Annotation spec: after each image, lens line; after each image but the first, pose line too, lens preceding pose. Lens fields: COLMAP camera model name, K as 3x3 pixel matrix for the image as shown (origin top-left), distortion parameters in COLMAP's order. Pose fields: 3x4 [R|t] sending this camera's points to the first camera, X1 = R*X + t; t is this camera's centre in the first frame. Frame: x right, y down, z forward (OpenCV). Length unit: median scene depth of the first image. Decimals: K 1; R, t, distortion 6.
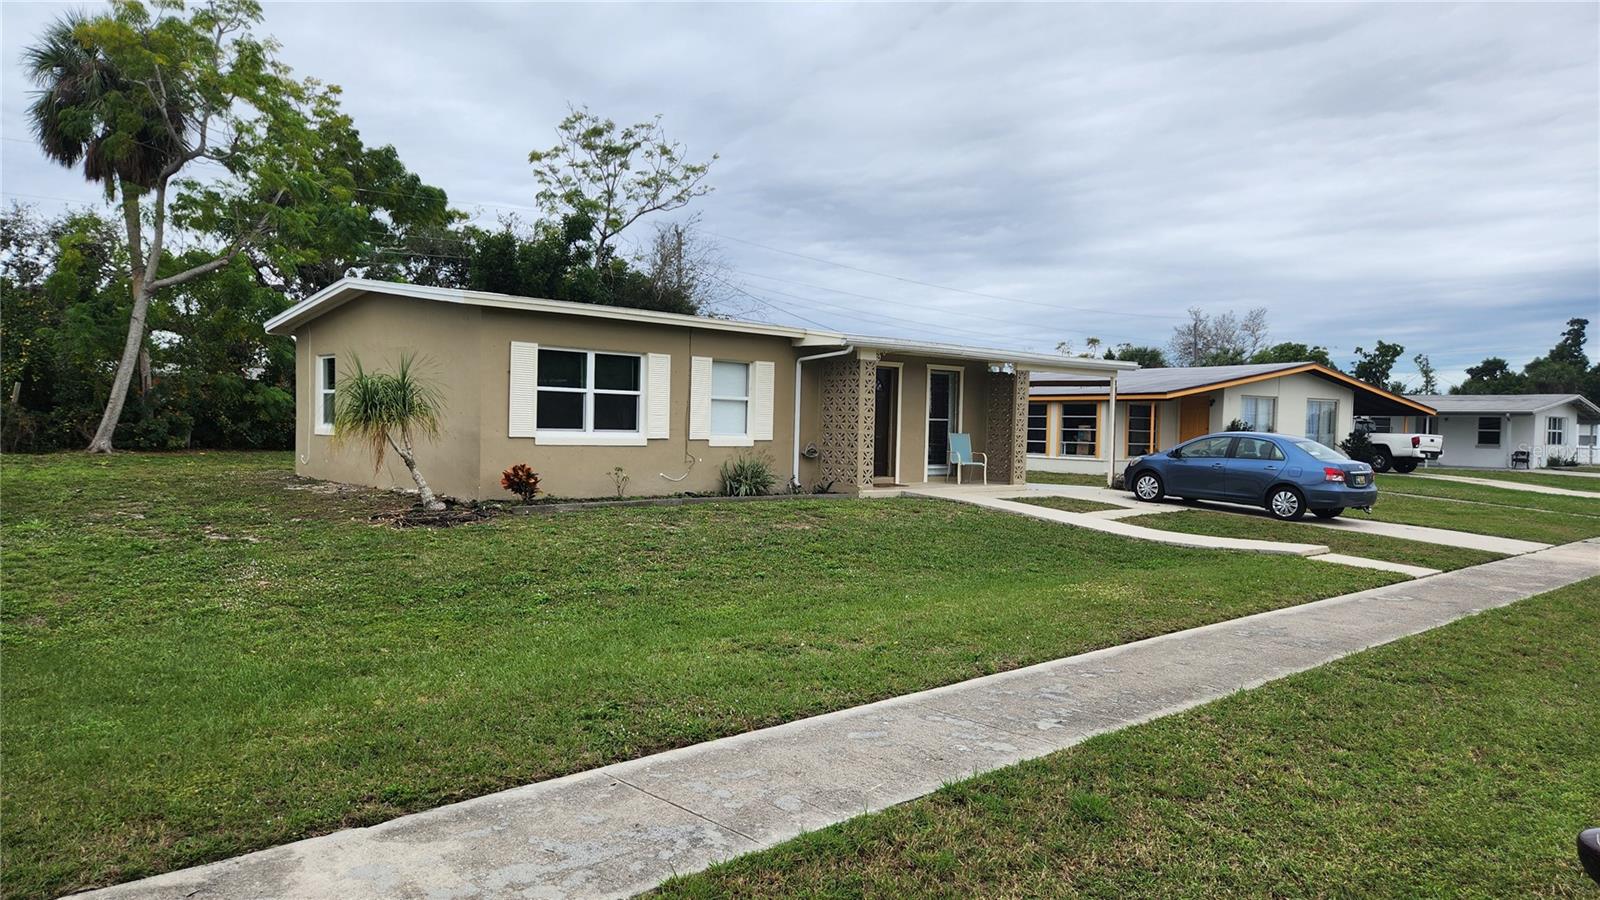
lens RADIAL K [[1102.2, 0, 800.0], [0, 1102.2, 450.0], [0, 0, 1]] dist [-0.005629, -0.004342]
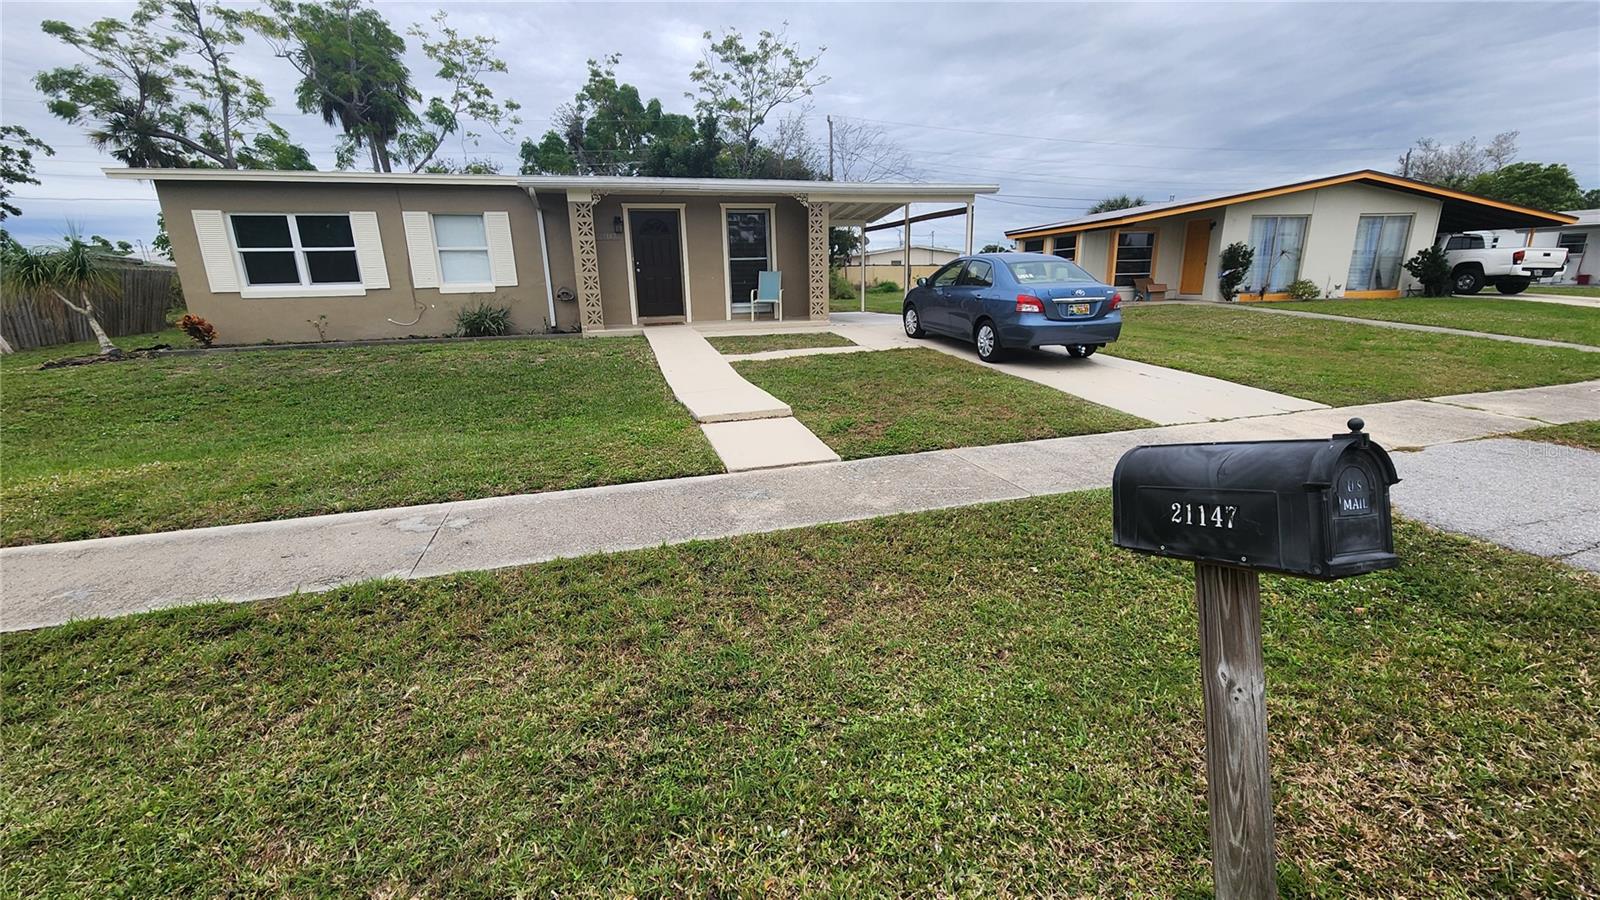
lens RADIAL K [[676.5, 0, 800.0], [0, 676.5, 450.0], [0, 0, 1]] dist [-0.004105, -0.000562]
pose [[0.898080, 0.065920, -0.434864, 0.538132], [0.032305, 0.976148, 0.214687, 0.015770], [0.438644, -0.206854, 0.874530, 0.488322]]
